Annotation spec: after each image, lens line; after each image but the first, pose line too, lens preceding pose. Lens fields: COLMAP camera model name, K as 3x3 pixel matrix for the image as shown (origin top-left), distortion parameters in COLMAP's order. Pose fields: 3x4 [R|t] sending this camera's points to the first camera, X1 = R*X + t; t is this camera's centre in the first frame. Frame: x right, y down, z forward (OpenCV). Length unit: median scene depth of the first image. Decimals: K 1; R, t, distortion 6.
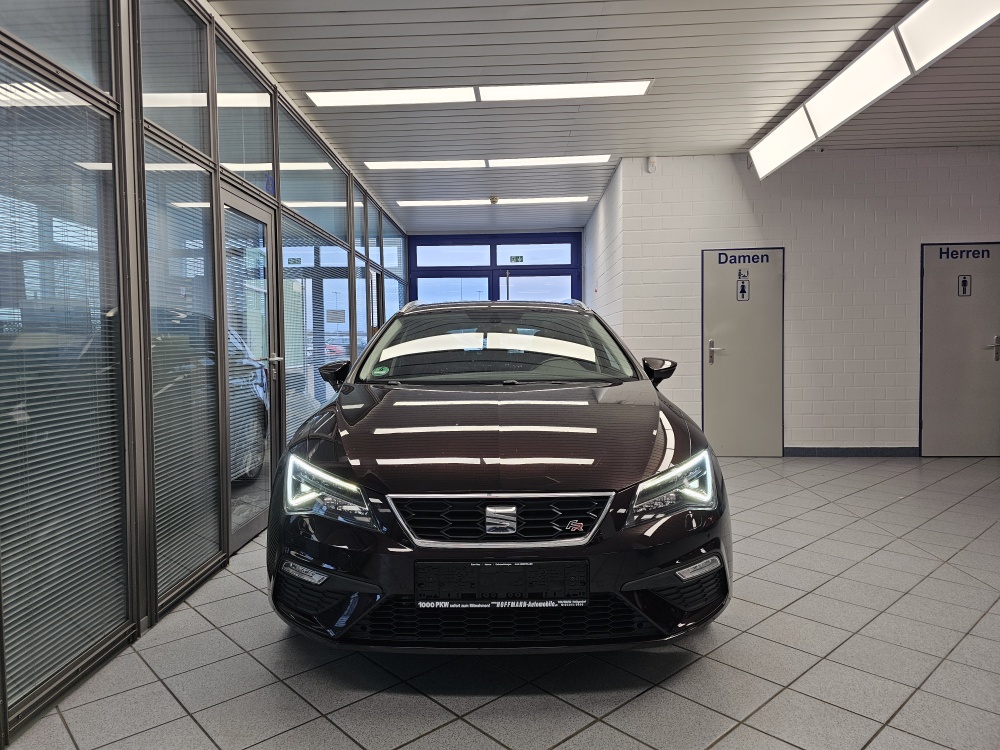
lens RADIAL K [[668.9, 0, 500.0], [0, 668.9, 375.0], [0, 0, 1]] dist [0.014675, -0.002667]
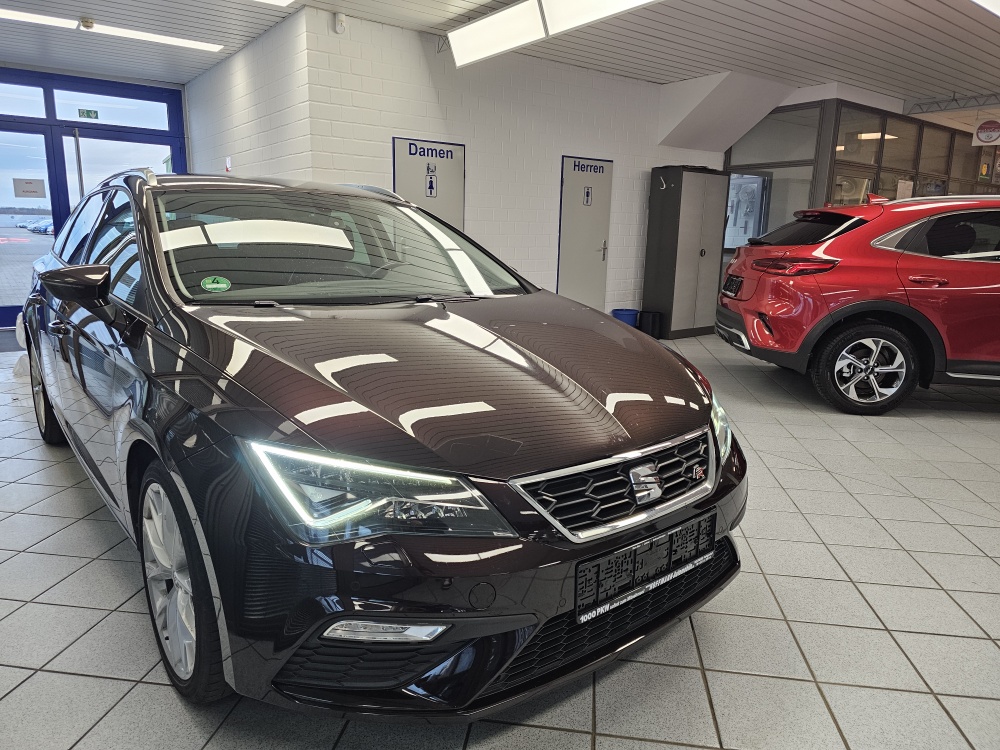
lens RADIAL K [[654.9, 0, 500.0], [0, 654.9, 375.0], [0, 0, 1]] dist [0.061205, -0.046561]
pose [[0.772434, -0.105878, 0.626207, -0.191161], [0.002094, 0.986425, 0.164199, -0.011893], [-0.635092, -0.125521, 0.762170, 0.169751]]
